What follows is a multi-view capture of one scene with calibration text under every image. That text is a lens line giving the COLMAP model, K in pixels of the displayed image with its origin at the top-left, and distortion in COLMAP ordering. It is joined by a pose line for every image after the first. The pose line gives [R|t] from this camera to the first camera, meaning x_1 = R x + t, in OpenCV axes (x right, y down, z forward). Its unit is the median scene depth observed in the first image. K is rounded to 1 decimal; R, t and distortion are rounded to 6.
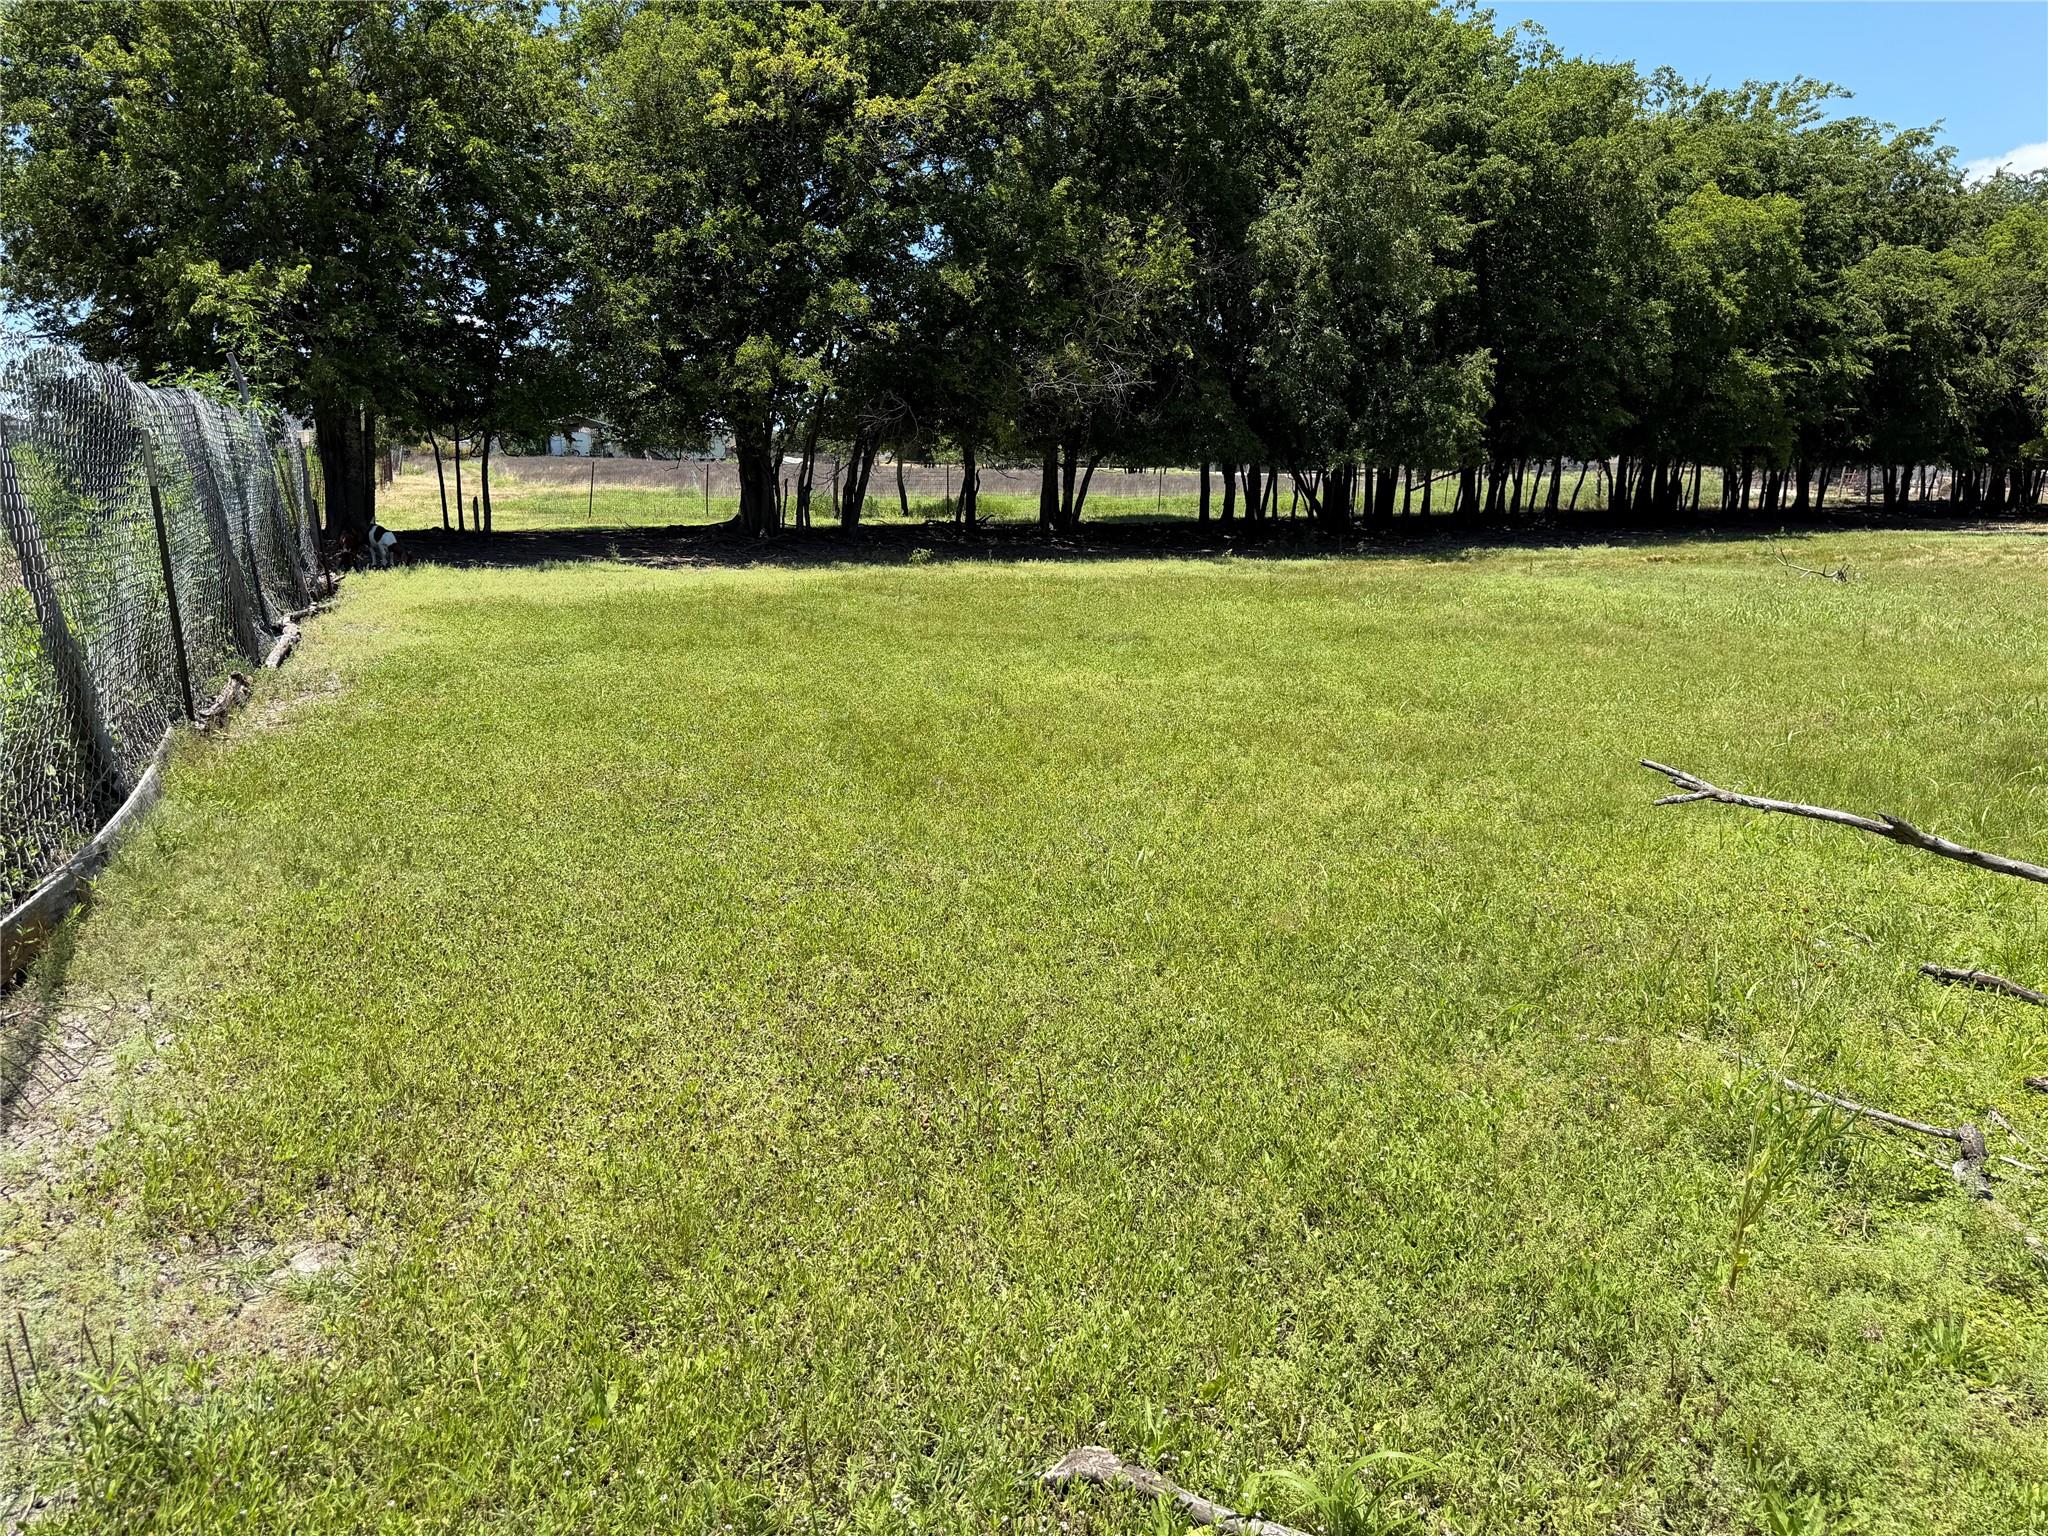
lens RADIAL K [[1576.3, 0, 1024.0], [0, 1576.3, 768.0], [0, 0, 1]] dist [0.082891, -0.112436]
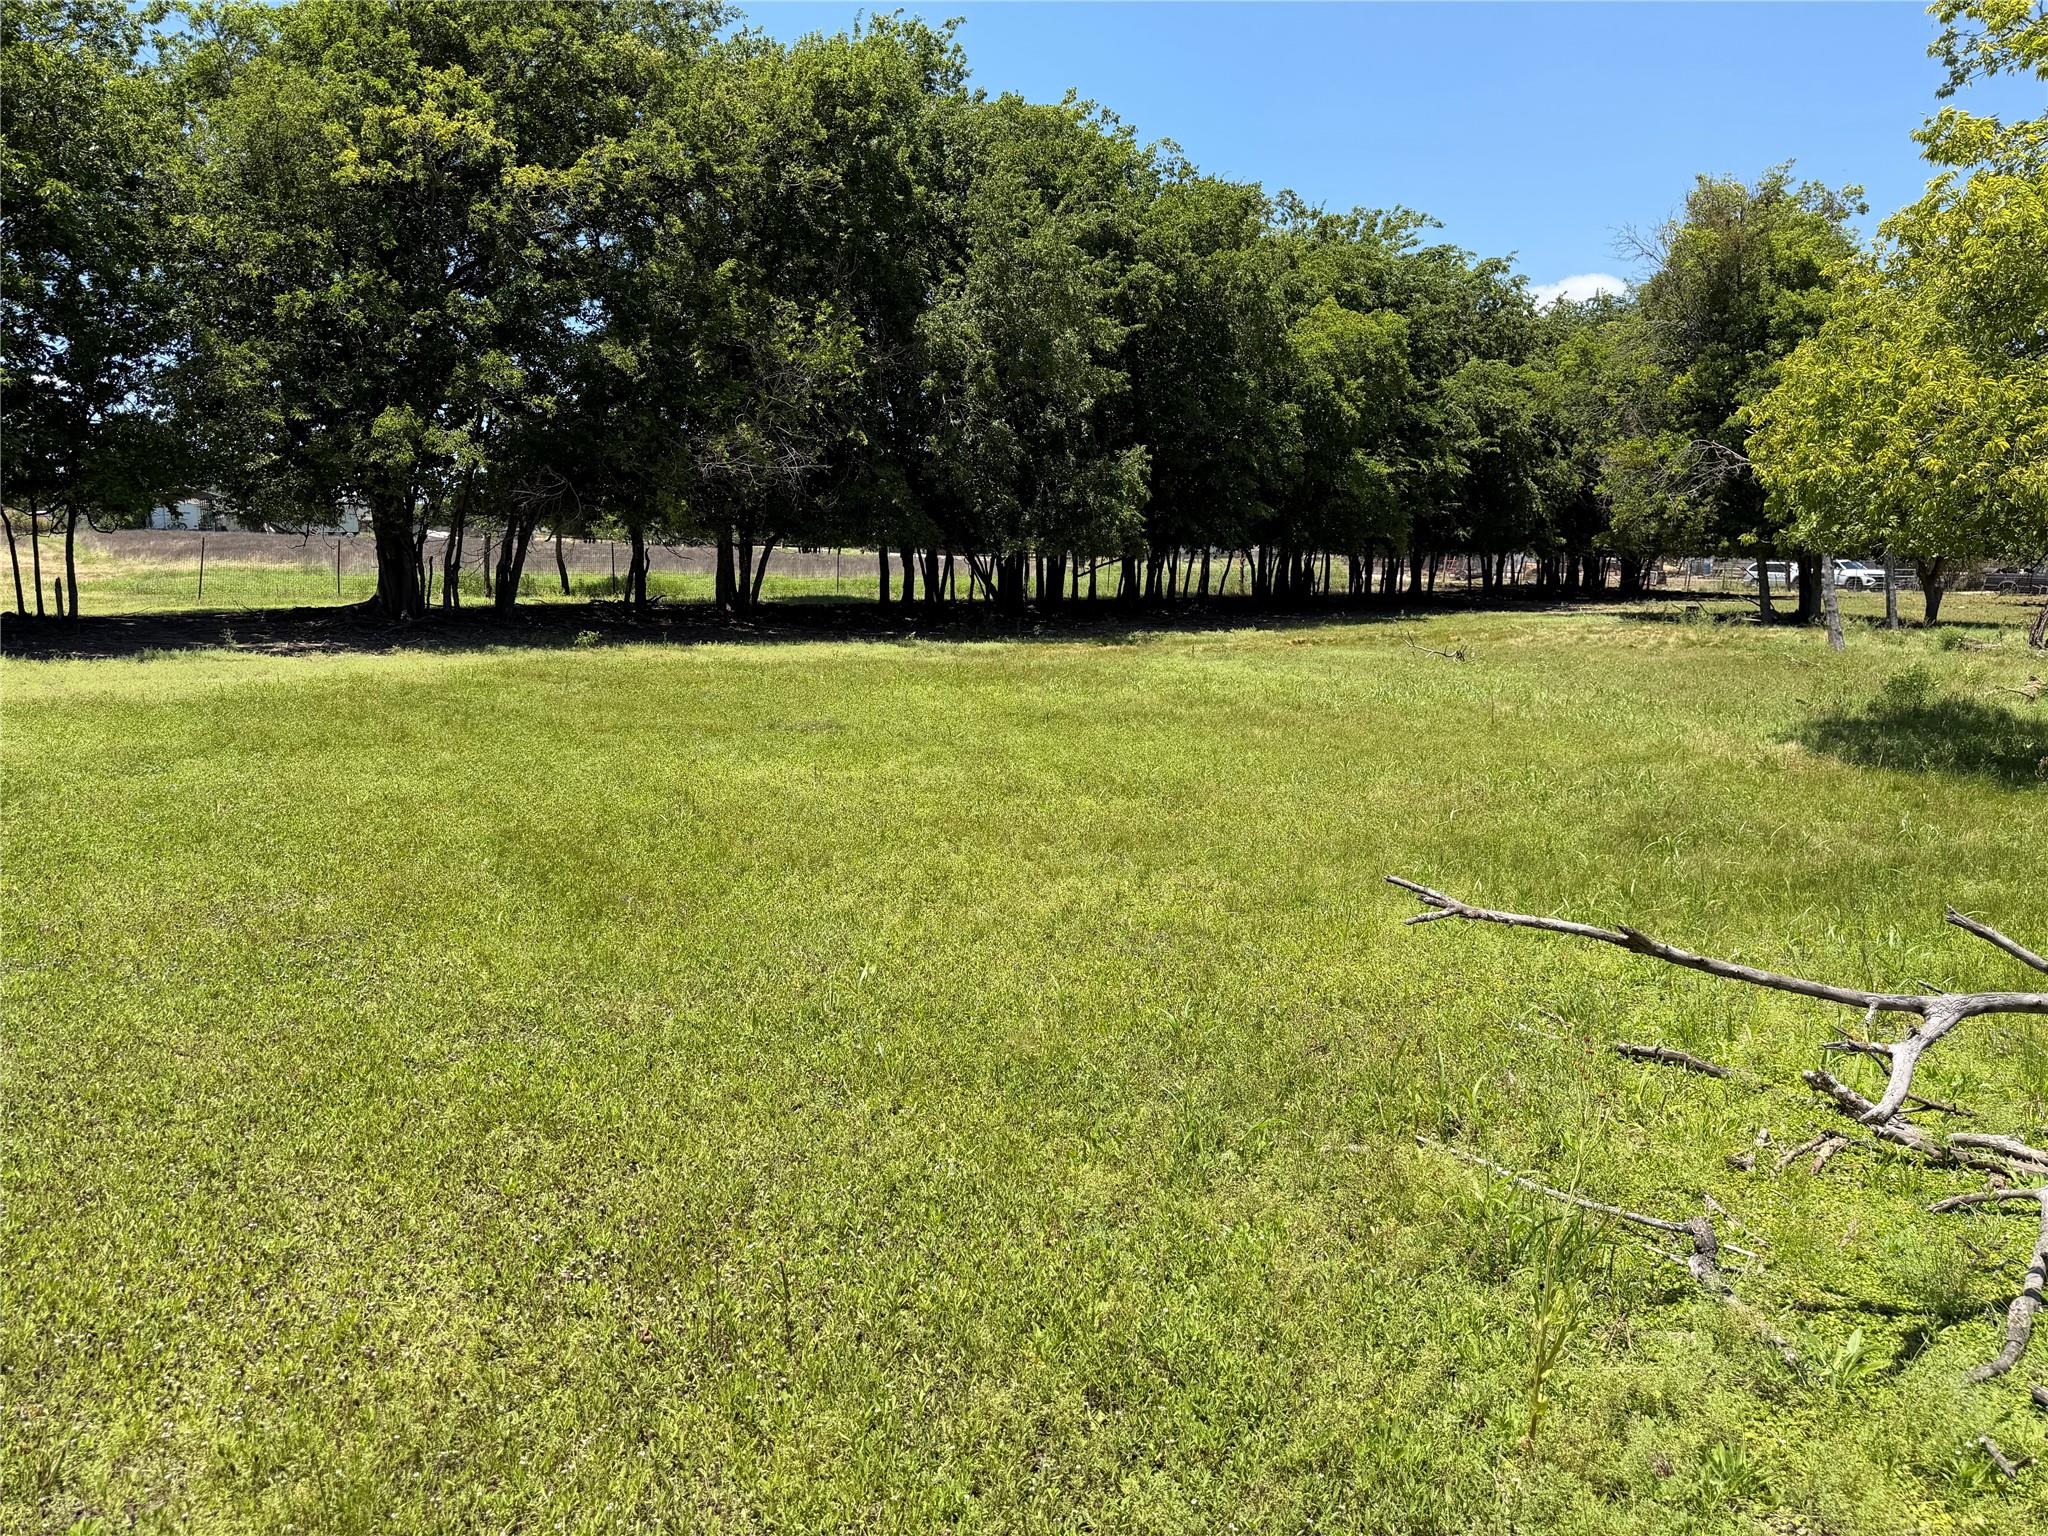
lens RADIAL K [[1447.9, 0, 1020.5], [0, 1447.9, 737.8], [0, 0, 1]] dist [0.068872, -0.076560]
pose [[0.970330, -0.027295, 0.240238, -0.026105], [0.037110, 0.998647, -0.036426, -0.034715], [-0.238919, 0.044260, 0.970030, 0.090394]]
